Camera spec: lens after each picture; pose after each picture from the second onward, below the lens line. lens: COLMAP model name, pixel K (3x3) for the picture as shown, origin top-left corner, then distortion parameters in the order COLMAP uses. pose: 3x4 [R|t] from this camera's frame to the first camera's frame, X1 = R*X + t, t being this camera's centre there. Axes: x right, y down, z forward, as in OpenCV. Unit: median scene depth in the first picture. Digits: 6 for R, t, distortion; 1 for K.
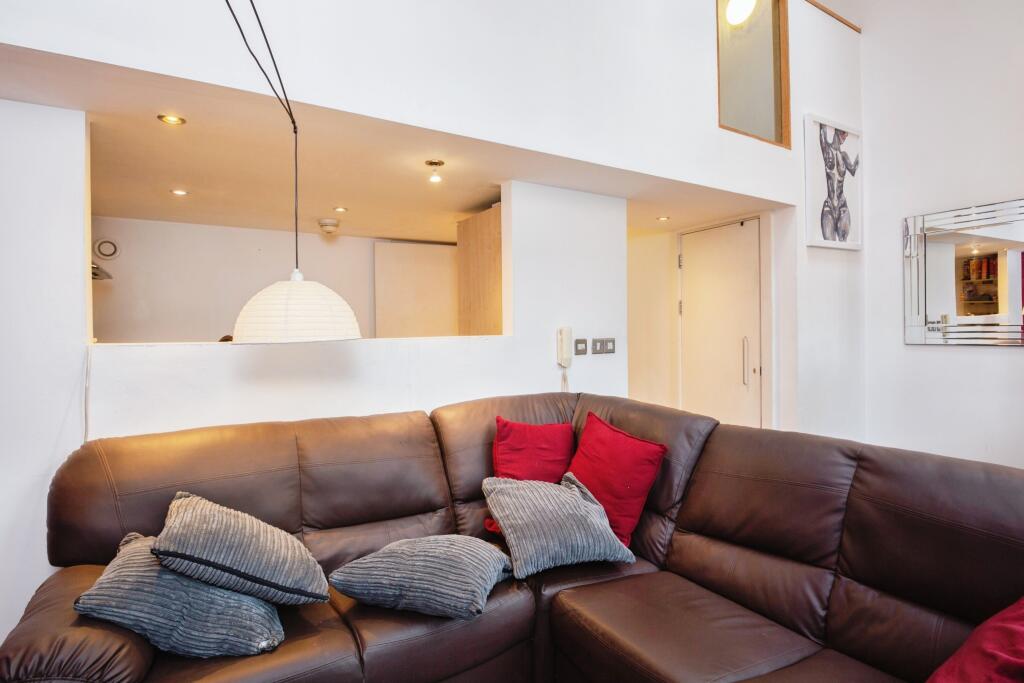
lens RADIAL K [[517.2, 0, 510.6], [0, 517.2, 322.9], [0, 0, 1]] dist [-0.030486, -0.000778]
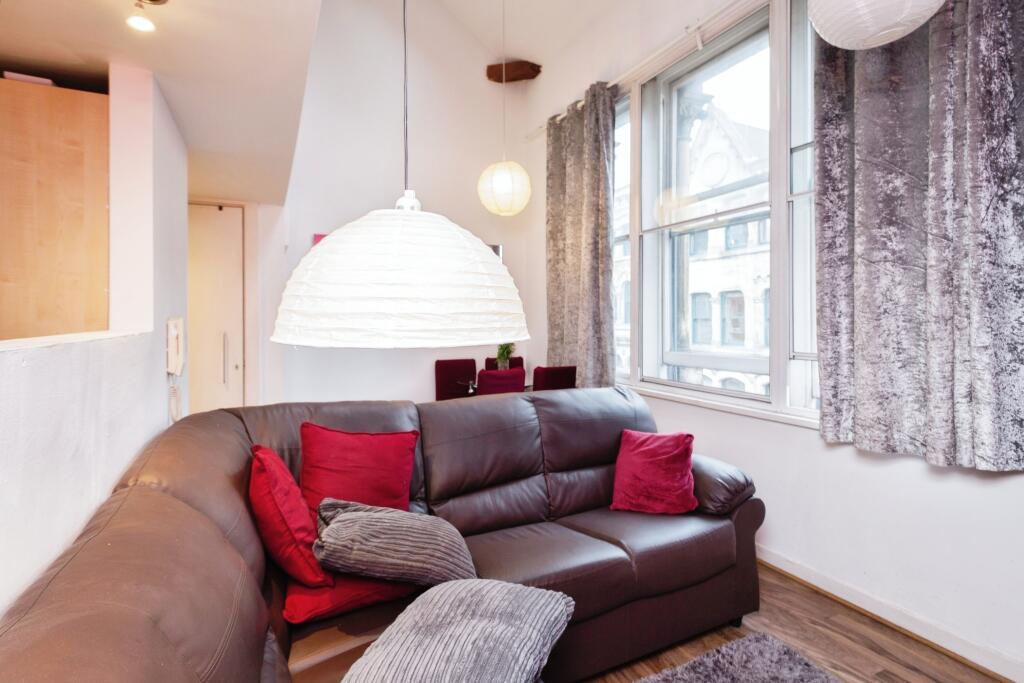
lens RADIAL K [[505.5, 0, 516.9], [0, 505.5, 325.2], [0, 0, 1]] dist [-0.001313, -0.000711]
pose [[0.111218, -0.002725, 0.993792, -0.734226], [-0.005112, 0.999981, 0.003315, 0.018512], [-0.993783, -0.005449, 0.111202, 0.715051]]
